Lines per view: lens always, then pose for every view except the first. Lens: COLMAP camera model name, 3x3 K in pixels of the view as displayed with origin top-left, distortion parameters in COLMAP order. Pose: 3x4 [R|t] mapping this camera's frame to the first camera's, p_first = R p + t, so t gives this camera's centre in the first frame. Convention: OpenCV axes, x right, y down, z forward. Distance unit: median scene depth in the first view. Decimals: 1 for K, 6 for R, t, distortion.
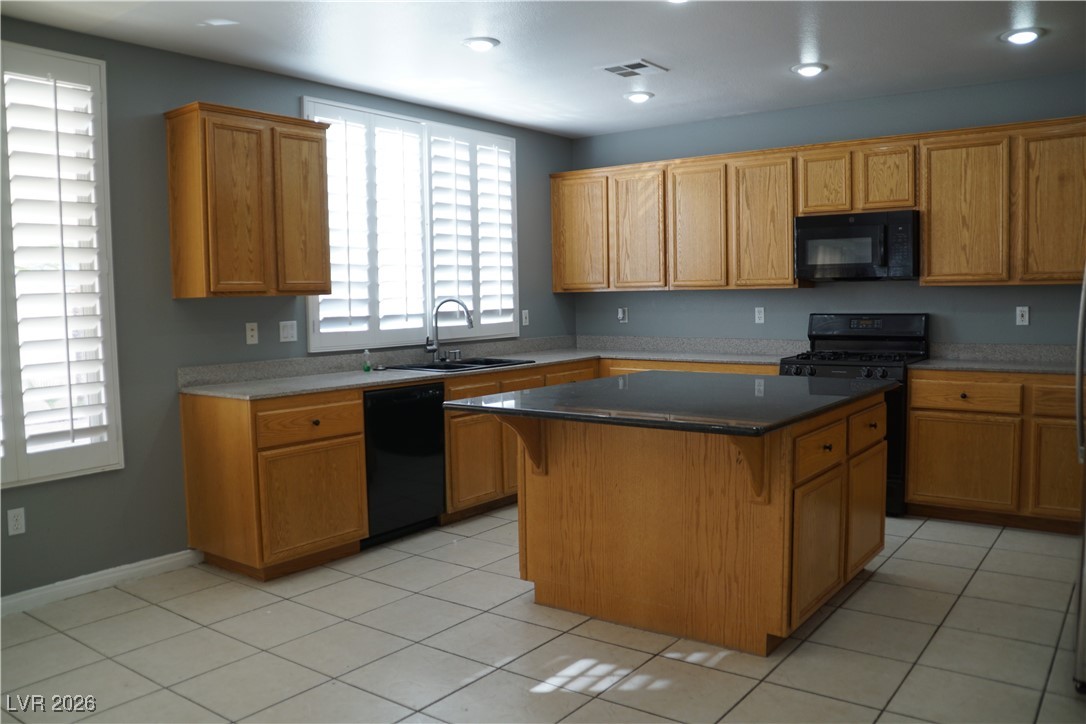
lens RADIAL K [[856.8, 0, 543.0], [0, 856.8, 362.0], [0, 0, 1]] dist [-0.164521, 0.112319]
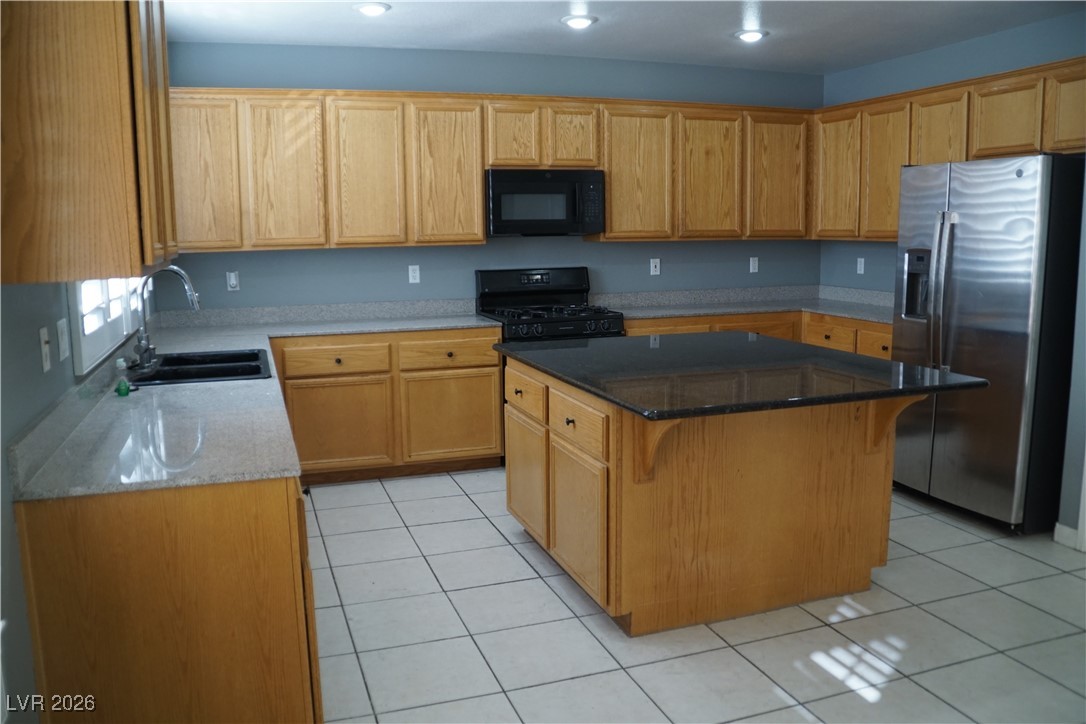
lens RADIAL K [[856.8, 0, 543.0], [0, 856.8, 362.0], [0, 0, 1]] dist [-0.164521, 0.112319]
pose [[0.566672, -0.114455, 0.815955, -0.511332], [0.065251, 0.993428, 0.094033, -0.046757], [-0.821356, -0.000043, 0.570416, 0.443423]]
